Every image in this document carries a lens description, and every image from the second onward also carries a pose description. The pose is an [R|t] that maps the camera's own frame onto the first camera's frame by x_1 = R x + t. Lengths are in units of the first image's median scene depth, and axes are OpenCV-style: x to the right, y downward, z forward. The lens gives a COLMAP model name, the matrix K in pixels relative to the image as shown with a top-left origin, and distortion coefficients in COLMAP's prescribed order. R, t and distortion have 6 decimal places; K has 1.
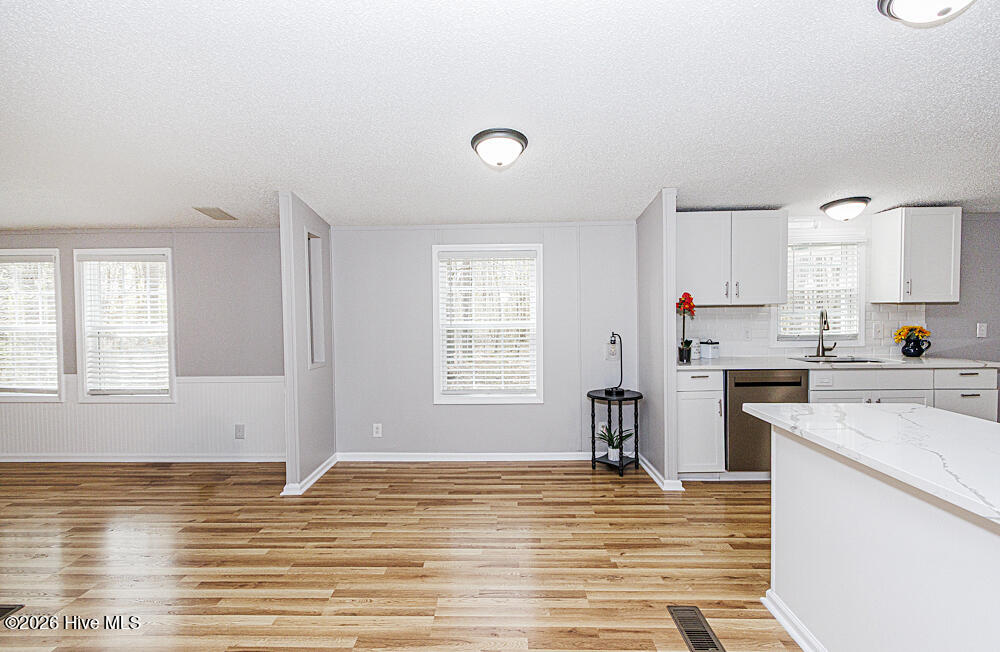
lens RADIAL K [[460.7, 0, 494.7], [0, 460.7, 324.5], [0, 0, 1]] dist [0.010128, -0.002710]
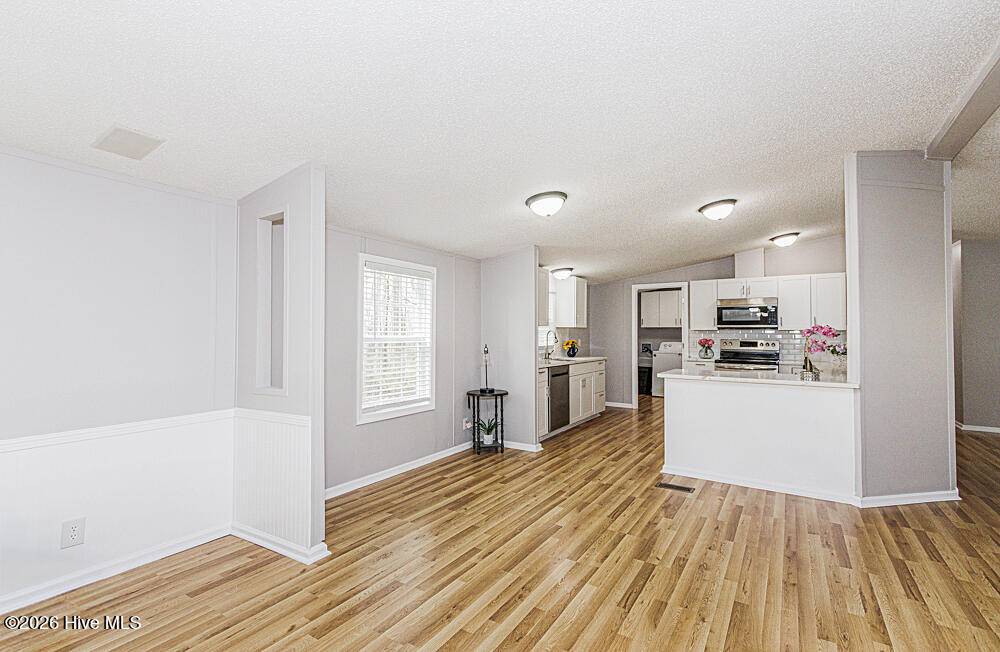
lens RADIAL K [[460.7, 0, 498.3], [0, 460.7, 320.0], [0, 0, 1]] dist [0.010128, -0.002710]
pose [[0.513592, 0.040147, 0.857095, -0.874027], [0.014184, 0.998371, -0.055263, 0.021707], [-0.857917, 0.040540, 0.512186, 0.317055]]
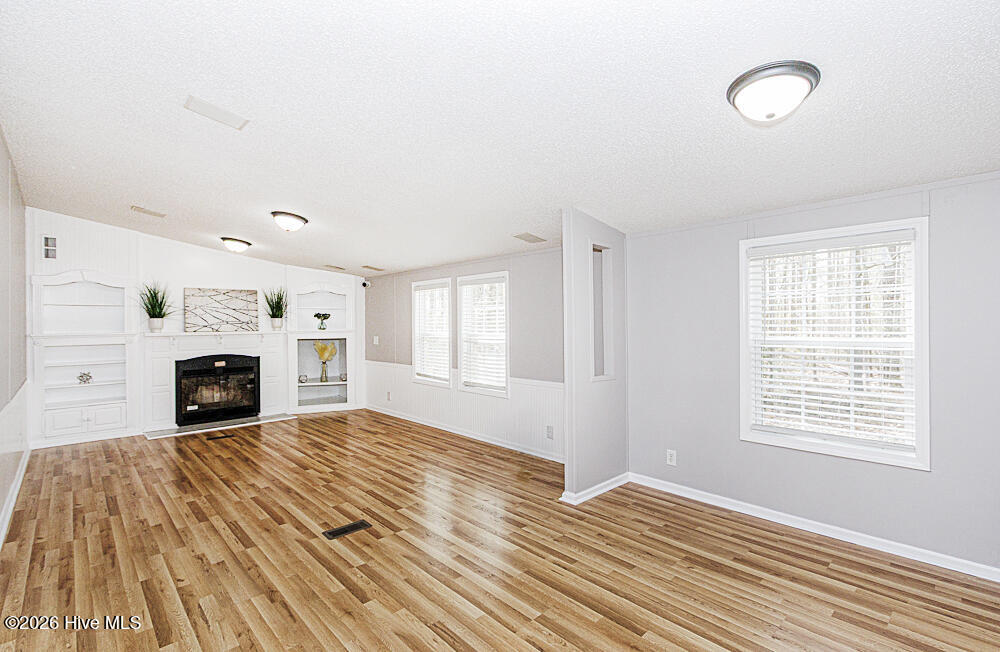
lens RADIAL K [[460.7, 0, 490.7], [0, 460.7, 325.0], [0, 0, 1]] dist [0.010128, -0.002710]
pose [[0.693484, 0.005138, -0.720454, 0.160505], [-0.022128, 0.999655, -0.014171, -0.005315], [0.720132, 0.025770, 0.693358, 0.146862]]
